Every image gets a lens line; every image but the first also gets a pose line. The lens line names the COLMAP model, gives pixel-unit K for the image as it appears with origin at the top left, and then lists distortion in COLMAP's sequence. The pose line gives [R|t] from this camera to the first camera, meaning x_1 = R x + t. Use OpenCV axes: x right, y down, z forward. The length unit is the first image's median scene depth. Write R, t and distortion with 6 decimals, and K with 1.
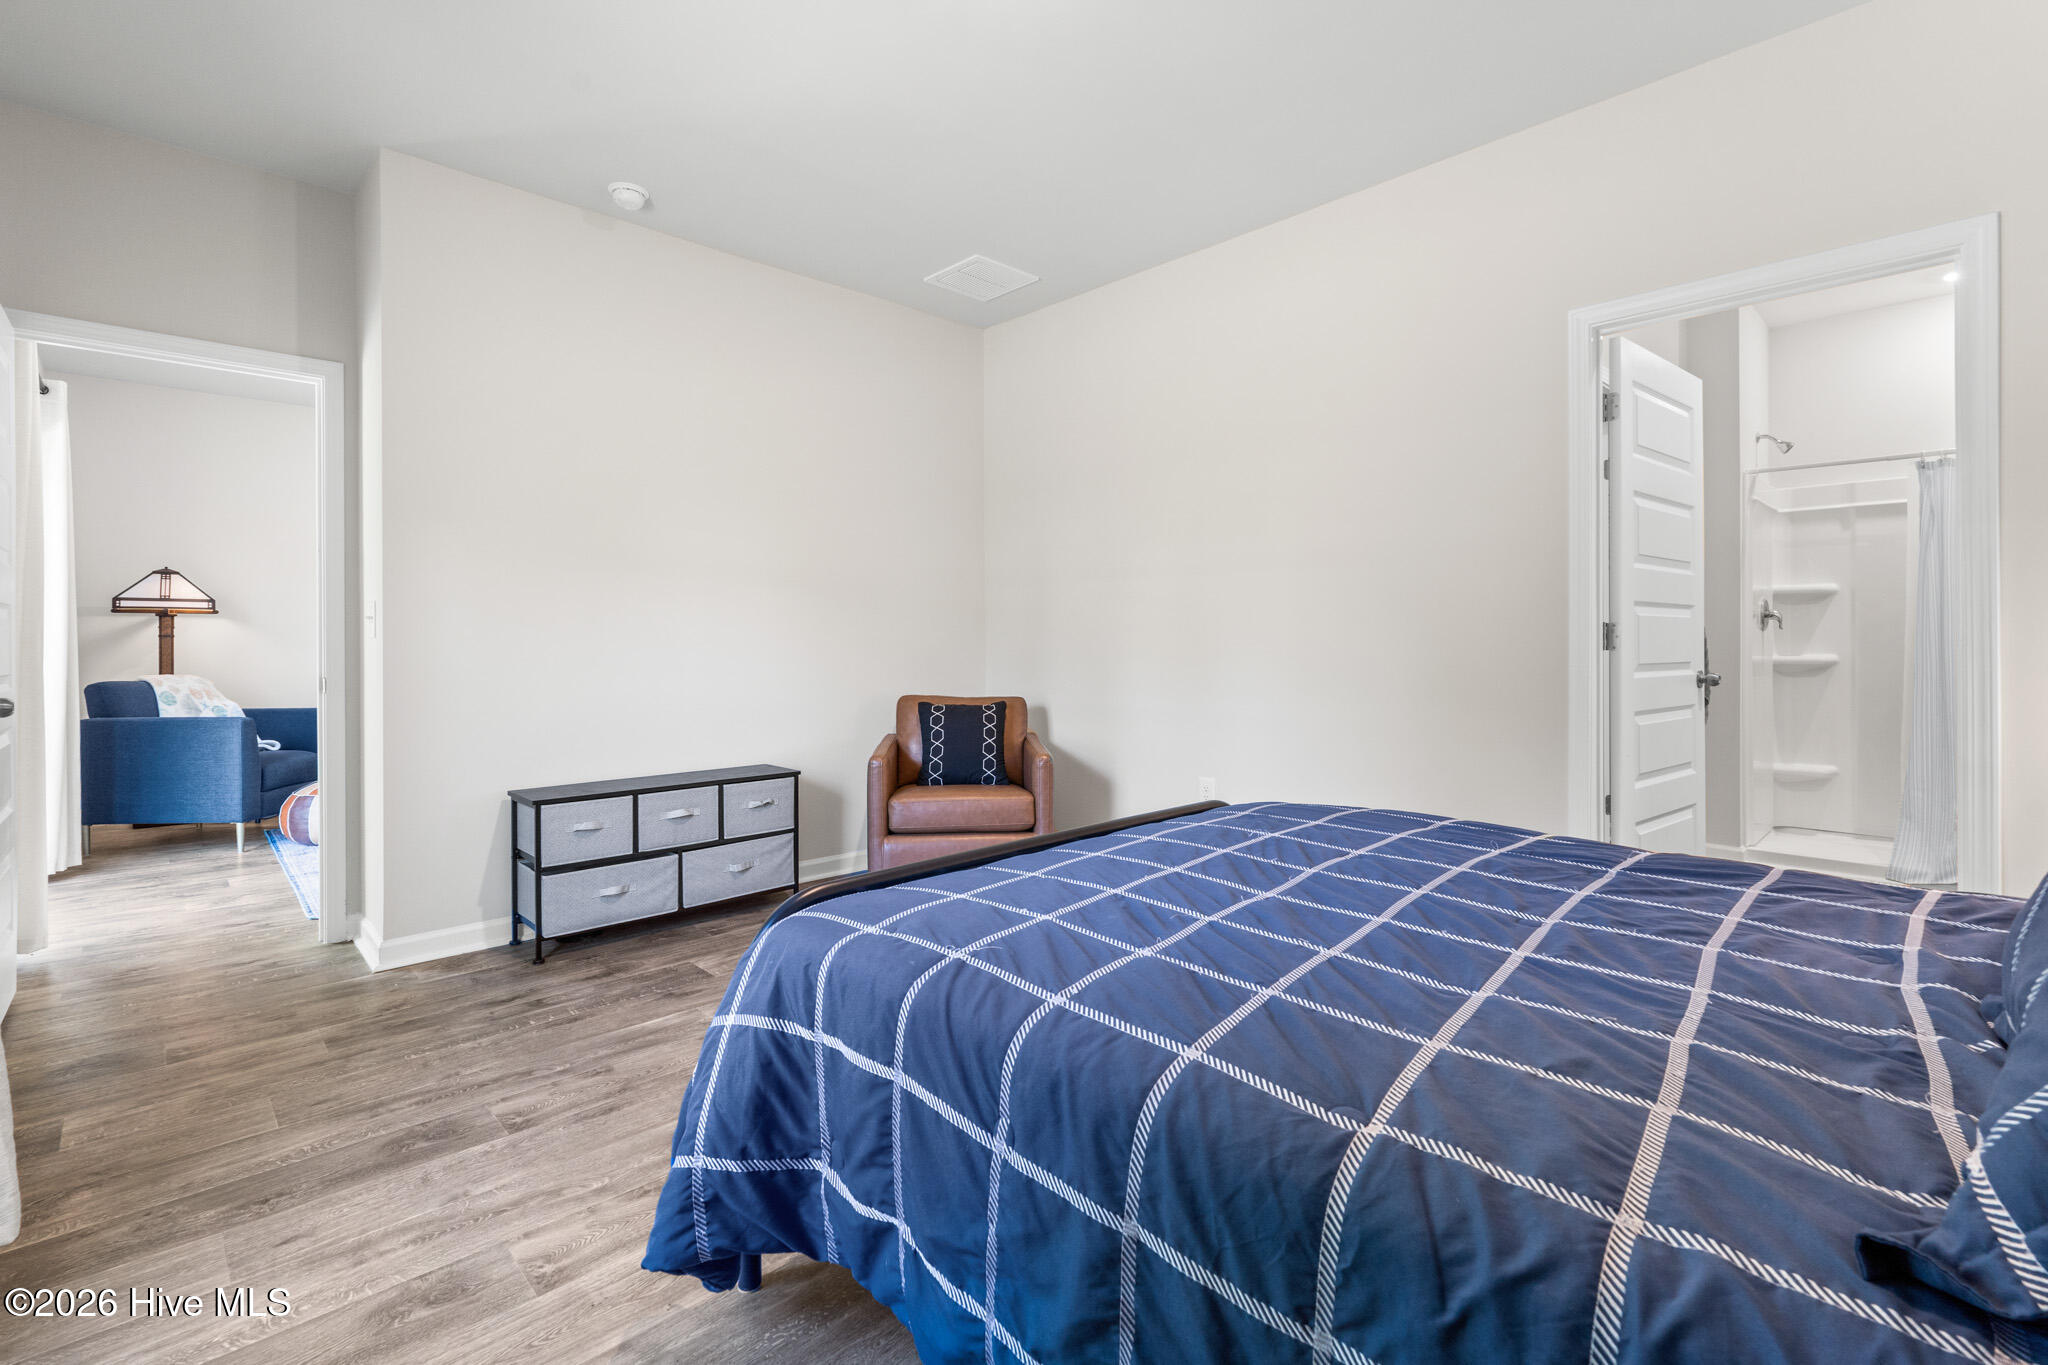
lens RADIAL K [[934.4, 0, 983.8], [0, 934.4, 625.8], [0, 0, 1]] dist [-0.001317, 0.000484]
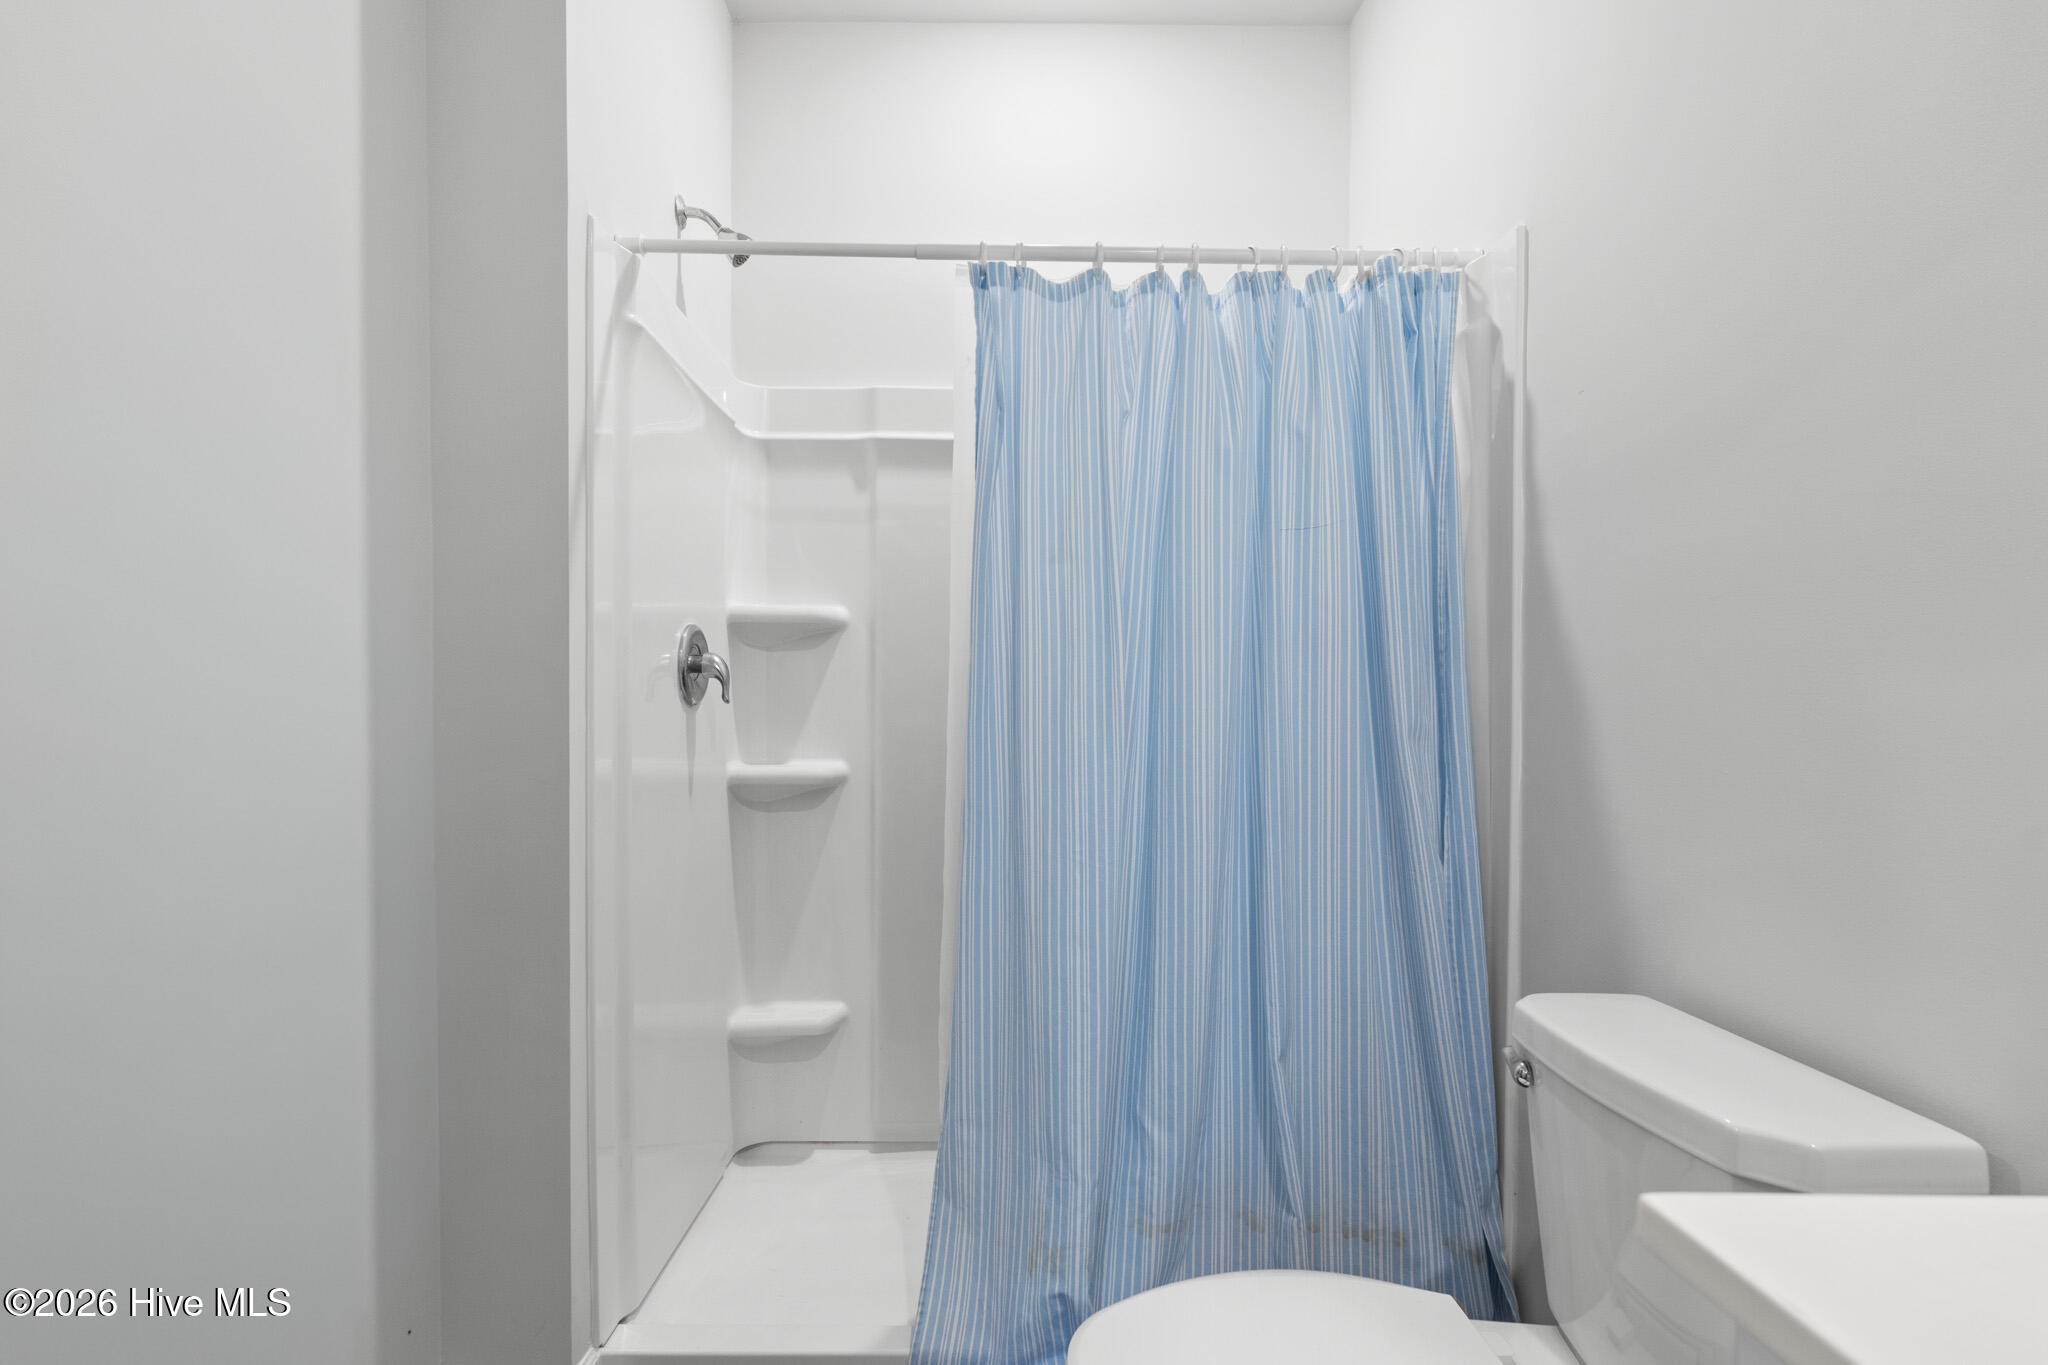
lens RADIAL K [[1009.1, 0, 1026.1], [0, 1009.1, 747.6], [0, 0, 1]] dist [-0.006030, 0.003269]
pose [[0.661734, -0.016151, 0.749565, 0.600790], [-0.007163, 0.999586, 0.027862, 0.009952], [-0.749705, -0.023807, 0.661344, 0.604275]]
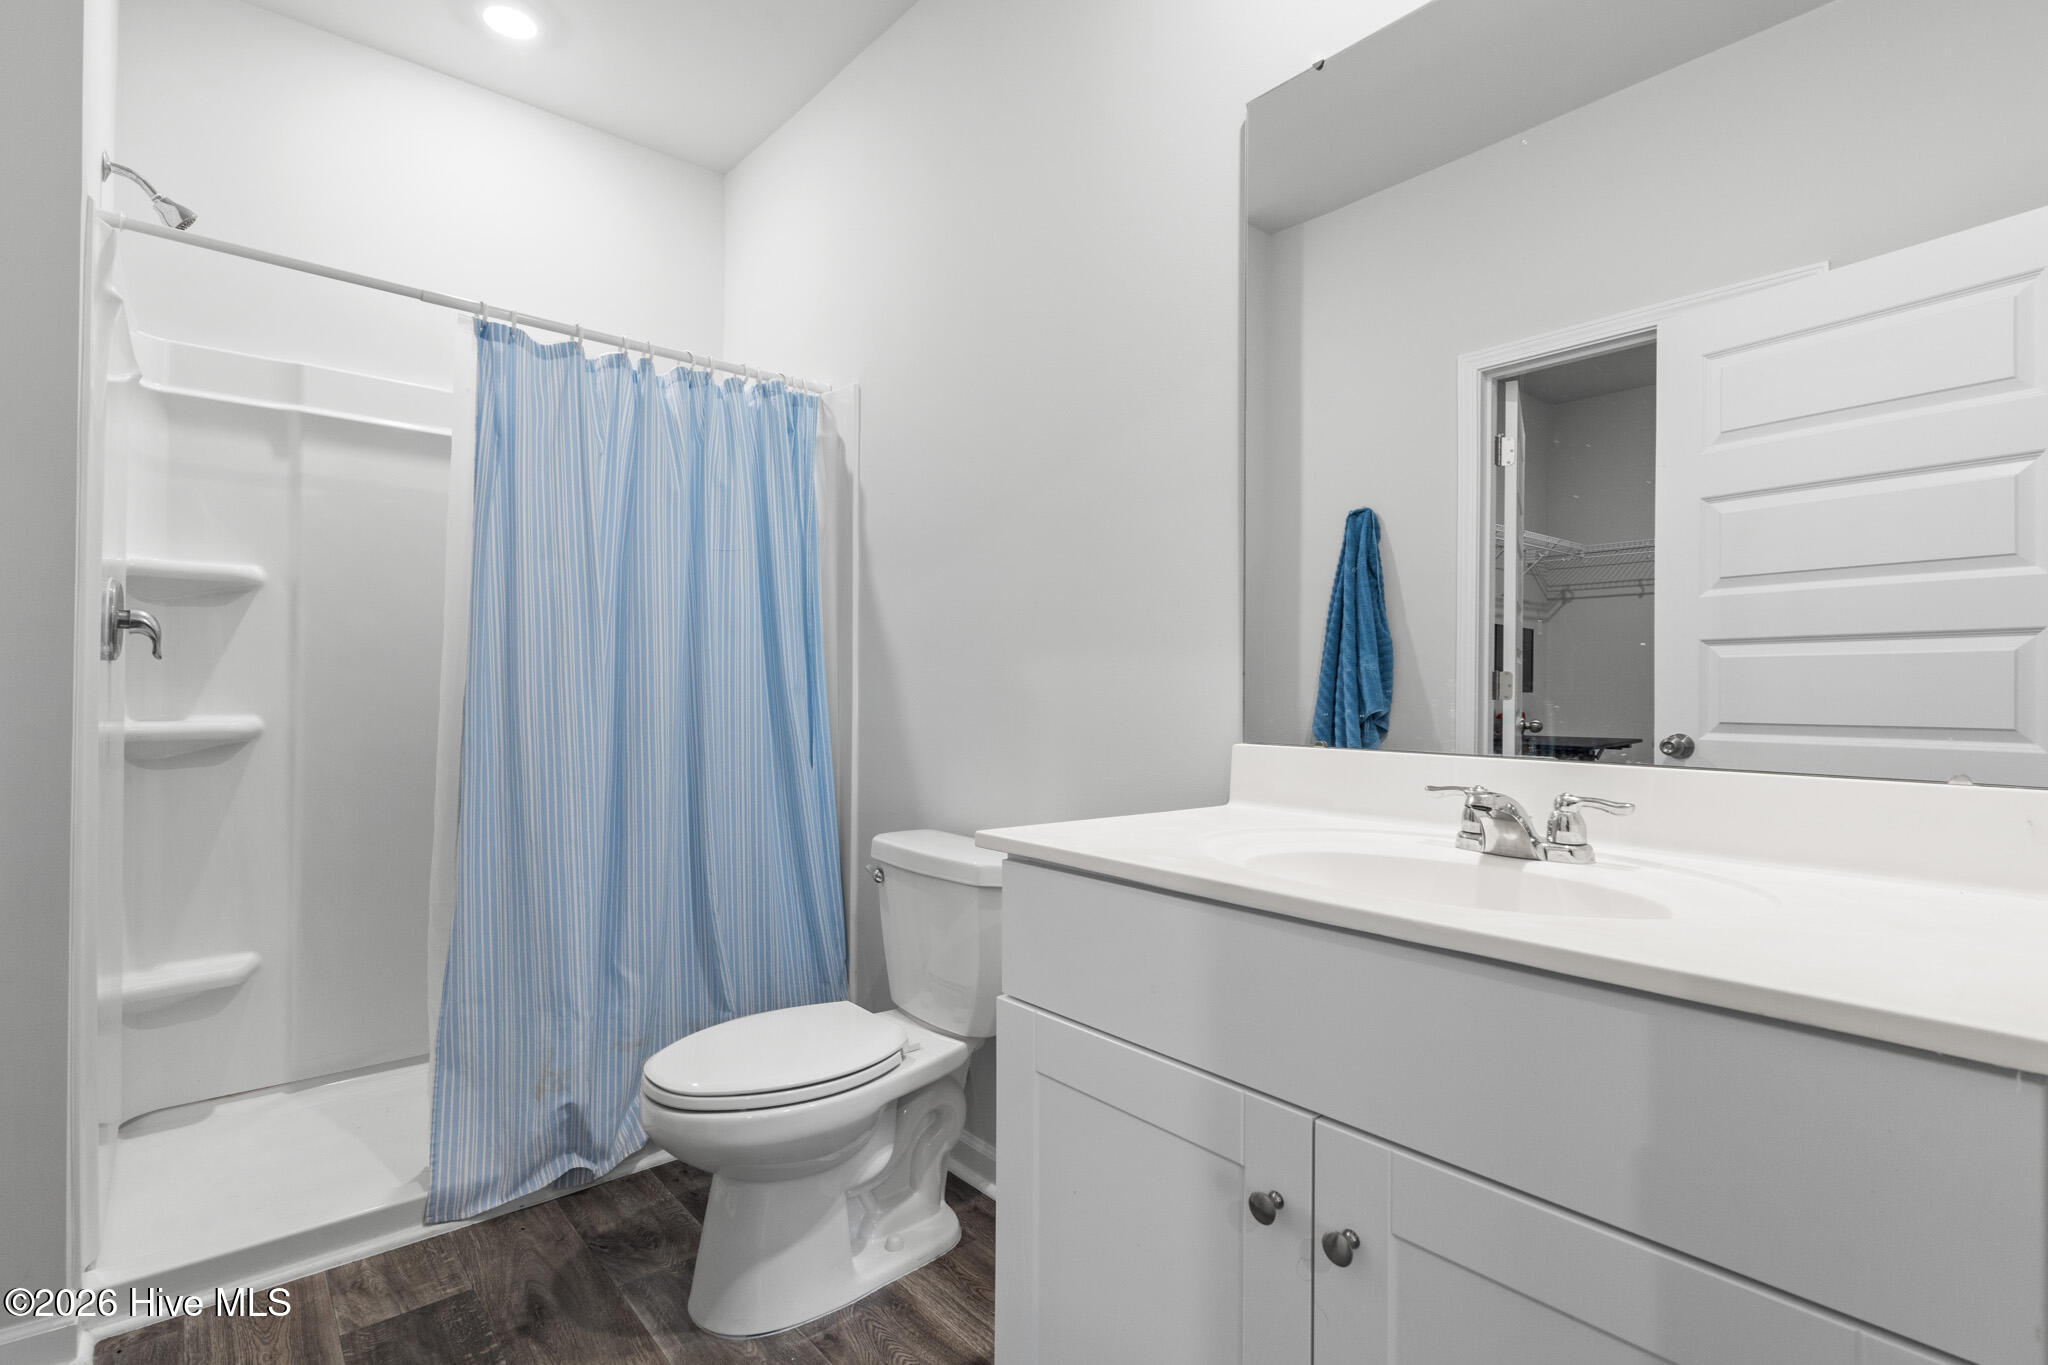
lens RADIAL K [[934.4, 0, 1016.4], [0, 934.4, 681.0], [0, 0, 1]] dist [-0.001317, 0.000484]
pose [[0.020481, 0.003999, 0.999782, 0.445674], [-0.014348, 0.999890, -0.003706, 0.009499], [-0.999687, -0.014269, 0.020536, 0.605435]]
